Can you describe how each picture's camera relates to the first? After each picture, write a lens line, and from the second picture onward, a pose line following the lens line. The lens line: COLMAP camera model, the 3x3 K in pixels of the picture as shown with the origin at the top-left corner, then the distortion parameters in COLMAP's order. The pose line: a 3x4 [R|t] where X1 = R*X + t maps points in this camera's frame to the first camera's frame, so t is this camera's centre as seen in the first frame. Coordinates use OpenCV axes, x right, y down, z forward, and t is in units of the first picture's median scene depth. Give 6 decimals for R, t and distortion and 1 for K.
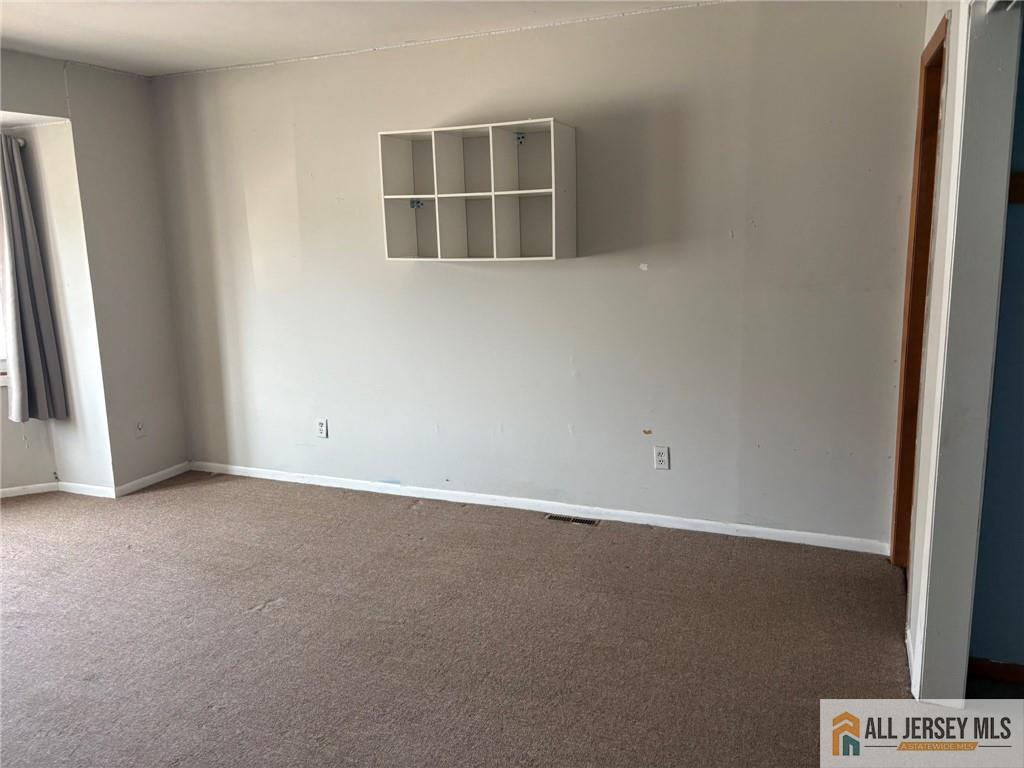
lens RADIAL K [[774.2, 0, 511.2], [0, 774.2, 381.2], [0, 0, 1]] dist [0.011222, -0.005340]
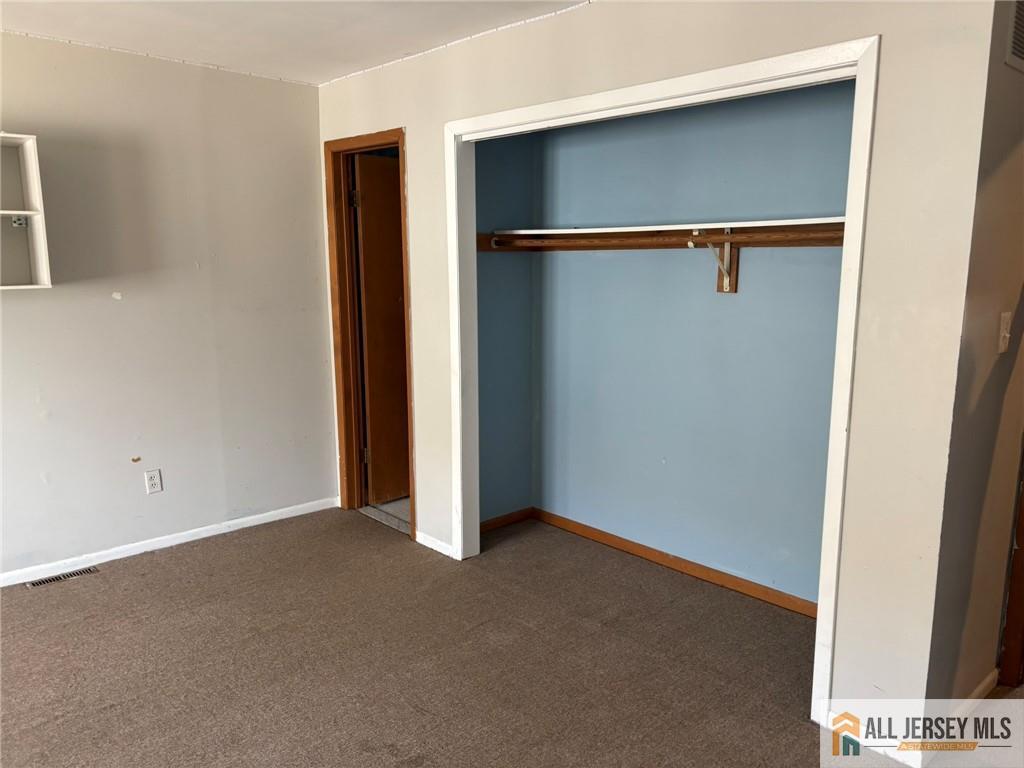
lens RADIAL K [[774.2, 0, 512.6], [0, 774.2, 386.4], [0, 0, 1]] dist [0.011222, -0.005340]
pose [[0.412285, -0.121865, 0.902867, -0.519775], [0.161915, 0.985038, 0.059019, -0.008290], [-0.896551, 0.121855, 0.425849, 0.124747]]
